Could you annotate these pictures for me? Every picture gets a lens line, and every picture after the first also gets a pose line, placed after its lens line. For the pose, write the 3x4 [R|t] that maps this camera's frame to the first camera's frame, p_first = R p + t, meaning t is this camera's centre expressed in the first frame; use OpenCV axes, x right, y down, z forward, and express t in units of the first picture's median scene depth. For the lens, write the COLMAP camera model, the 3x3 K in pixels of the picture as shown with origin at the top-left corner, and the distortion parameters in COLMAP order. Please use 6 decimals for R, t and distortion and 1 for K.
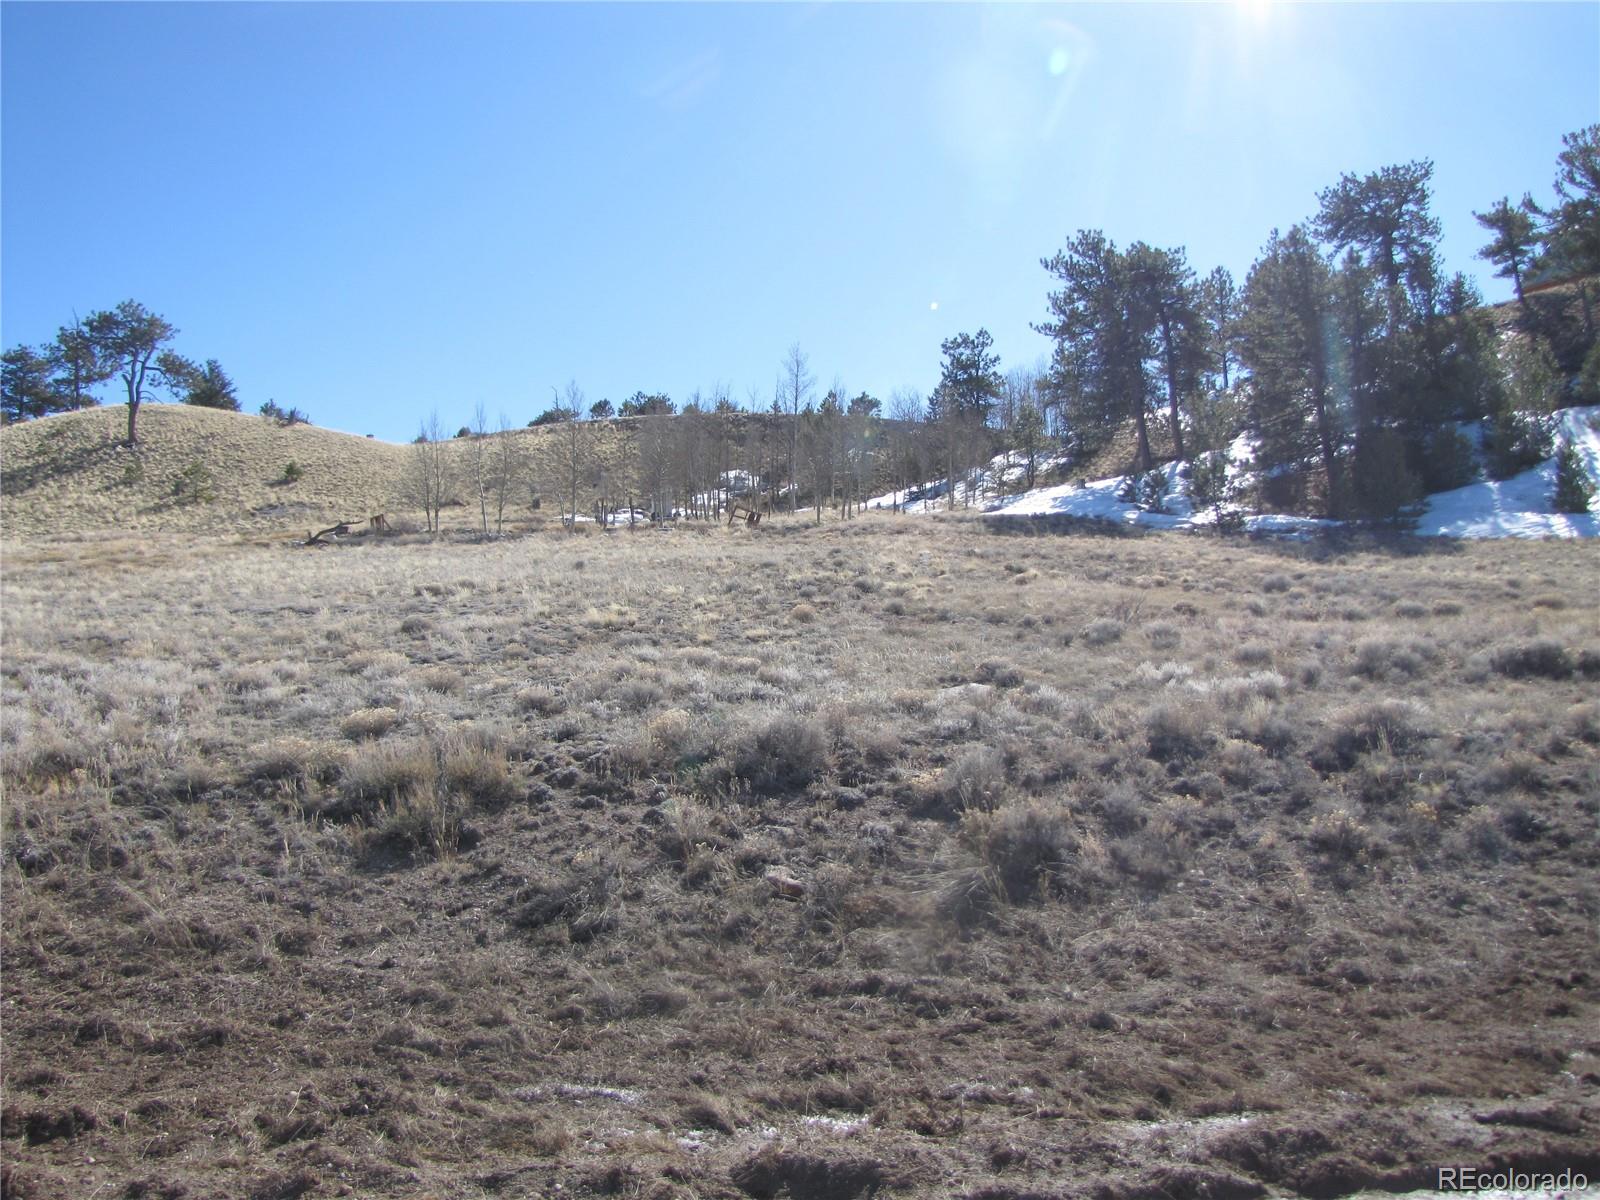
lens RADIAL K [[1345.1, 0, 794.1], [0, 1345.1, 584.5], [0, 0, 1]] dist [-0.181886, 0.164330]
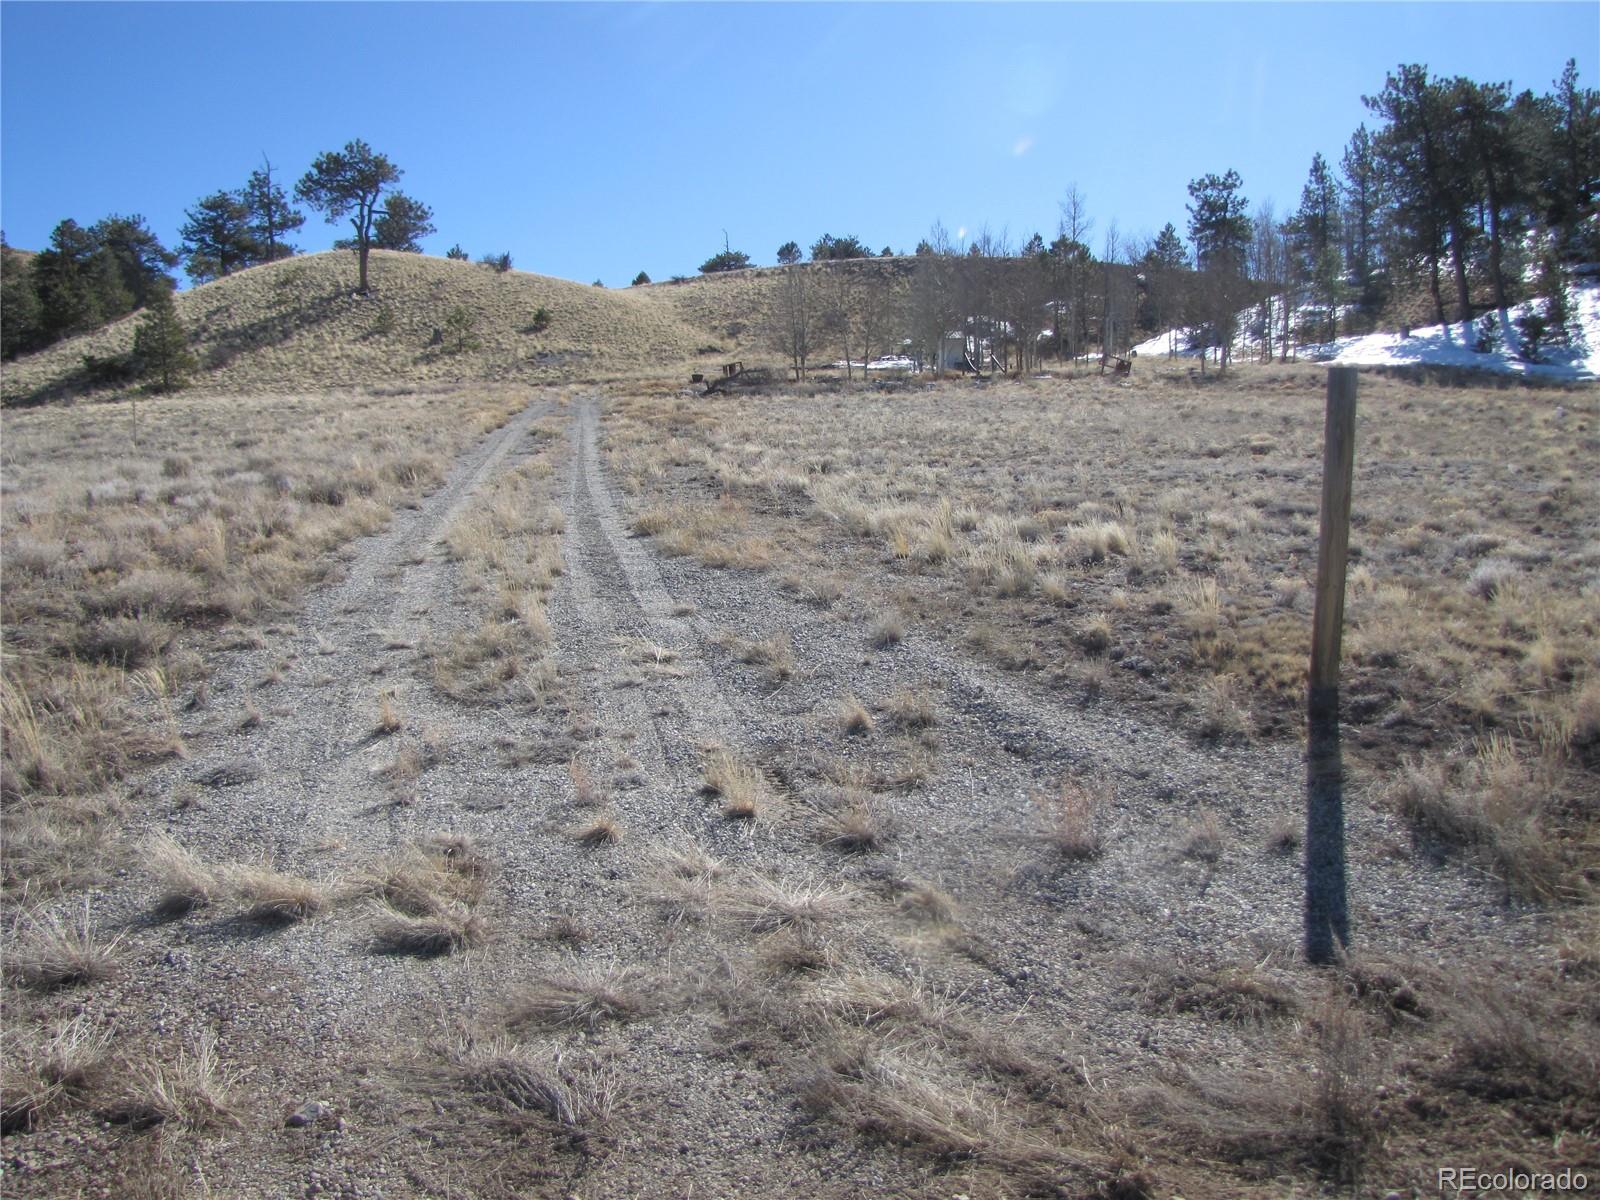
lens RADIAL K [[1345.1, 0, 801.8], [0, 1345.1, 587.8], [0, 0, 1]] dist [-0.181886, 0.164330]
pose [[0.999638, -0.001657, -0.026843, -0.181357], [0.004753, 0.993275, 0.115684, -0.001436], [0.026471, -0.115770, 0.992923, 0.019071]]
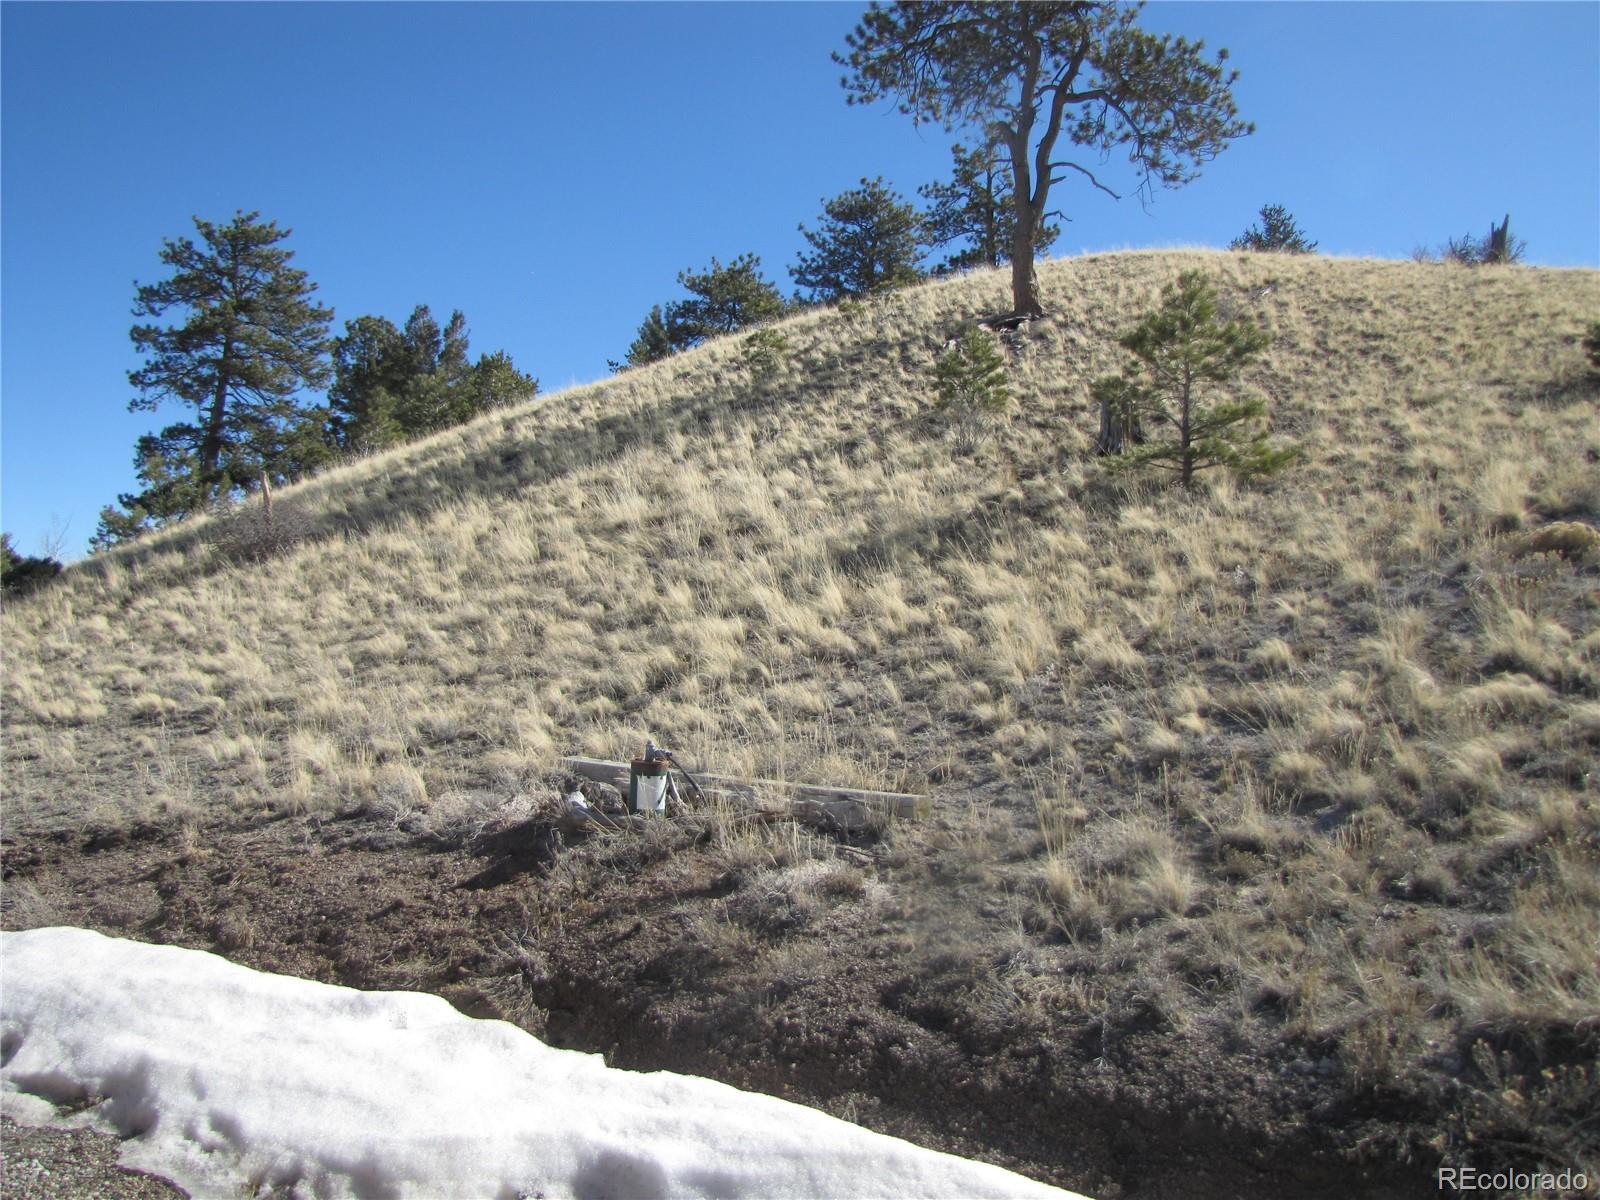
lens RADIAL K [[1345.1, 0, 804.7], [0, 1345.1, 601.3], [0, 0, 1]] dist [-0.181886, 0.164330]
pose [[0.718051, 0.002962, -0.695985, -0.361994], [0.004453, 0.999951, 0.008851, -0.047686], [0.695977, -0.009455, 0.718002, 0.816469]]
